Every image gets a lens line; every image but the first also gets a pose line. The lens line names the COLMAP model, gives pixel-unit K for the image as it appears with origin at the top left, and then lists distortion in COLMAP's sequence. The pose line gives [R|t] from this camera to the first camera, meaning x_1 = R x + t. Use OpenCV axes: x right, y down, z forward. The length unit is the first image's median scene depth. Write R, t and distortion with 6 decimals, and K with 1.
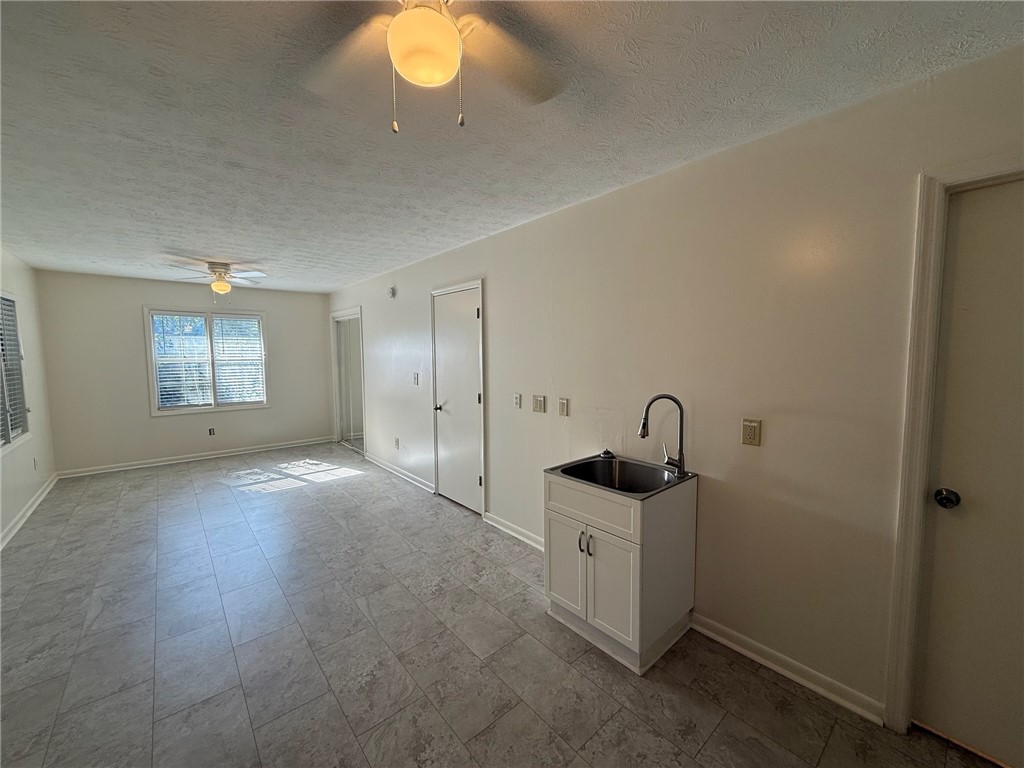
lens RADIAL K [[408.9, 0, 509.7], [0, 408.9, 383.6], [0, 0, 1]] dist [0.003409, -0.000183]
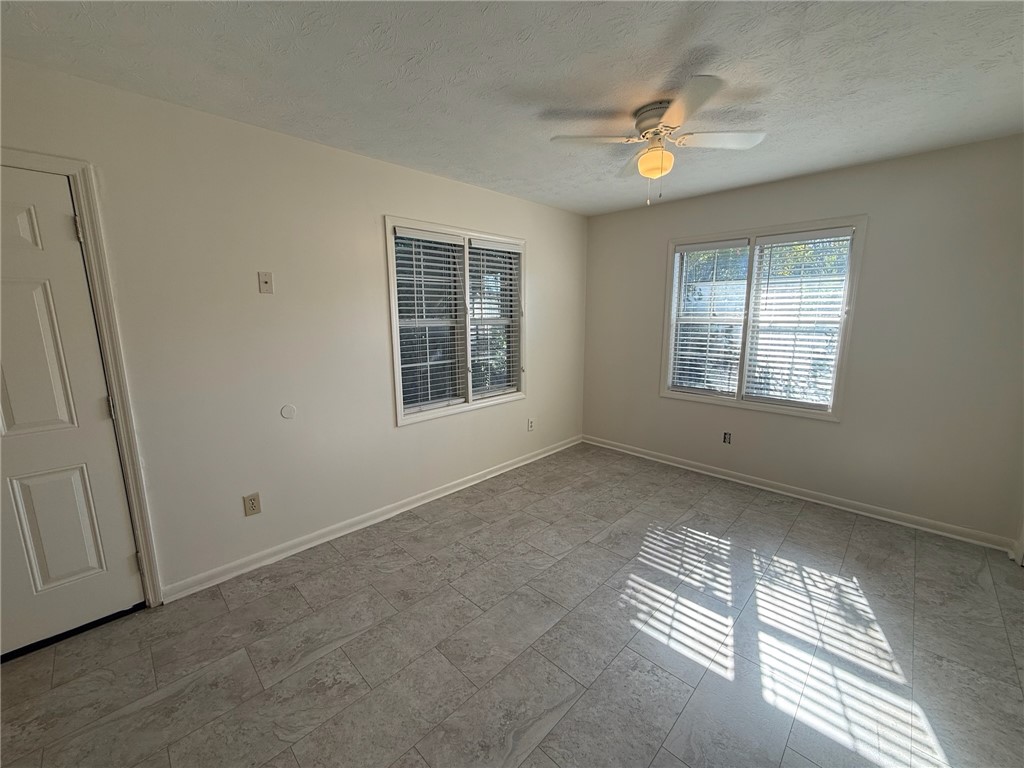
lens RADIAL K [[408.9, 0, 505.3], [0, 408.9, 382.1], [0, 0, 1]] dist [0.003409, -0.000183]
pose [[0.084975, 0.165821, -0.982488, -0.172693], [-0.073991, 0.984382, 0.159741, -0.040899], [0.993632, 0.059121, 0.095917, 0.633780]]
